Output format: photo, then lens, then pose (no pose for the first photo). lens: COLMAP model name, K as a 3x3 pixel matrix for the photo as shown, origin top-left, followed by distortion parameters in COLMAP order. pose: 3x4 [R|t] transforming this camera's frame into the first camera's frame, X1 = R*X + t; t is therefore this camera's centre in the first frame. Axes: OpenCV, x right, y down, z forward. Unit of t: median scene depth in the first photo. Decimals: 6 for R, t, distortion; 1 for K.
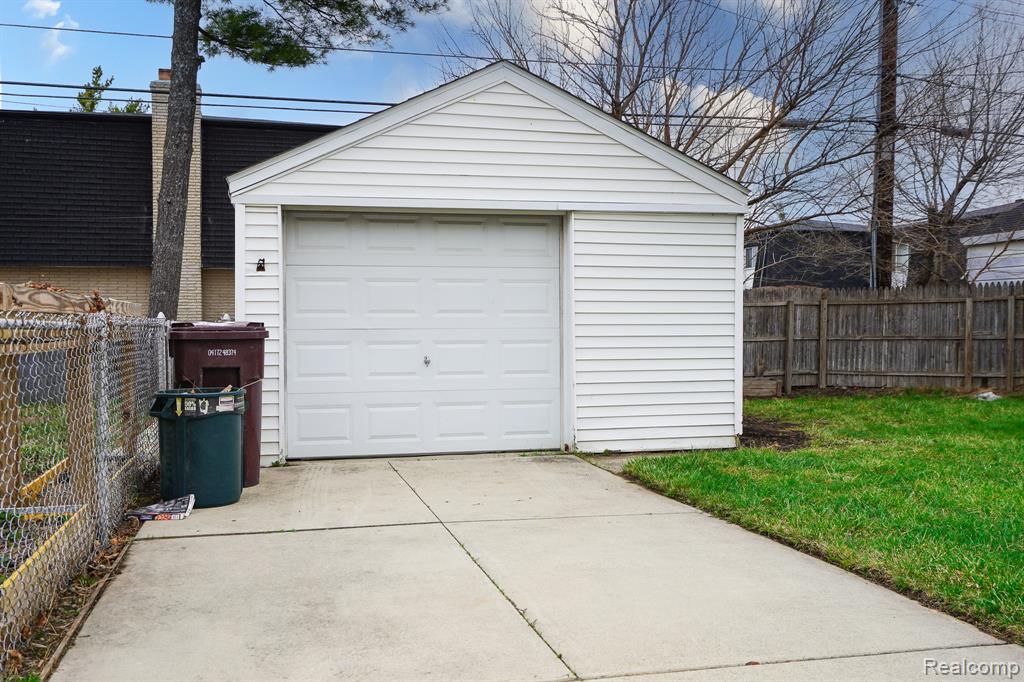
lens RADIAL K [[926.9, 0, 510.6], [0, 926.9, 337.2], [0, 0, 1]] dist [-0.004186, 0.001324]
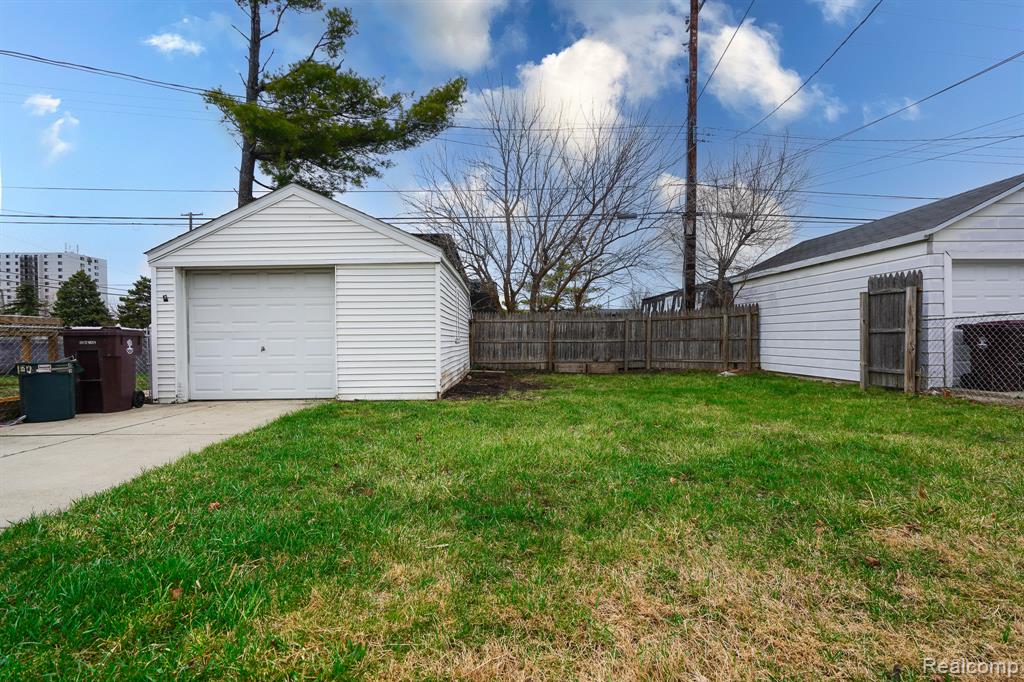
lens RADIAL K [[469.6, 0, 513.7], [0, 469.6, 345.0], [0, 0, 1]] dist [0.001405, 0.000164]
pose [[0.974179, -0.003403, -0.225749, 0.571051], [0.003560, 0.999994, 0.000285, 0.018331], [0.225747, -0.001081, 0.974185, 0.187319]]
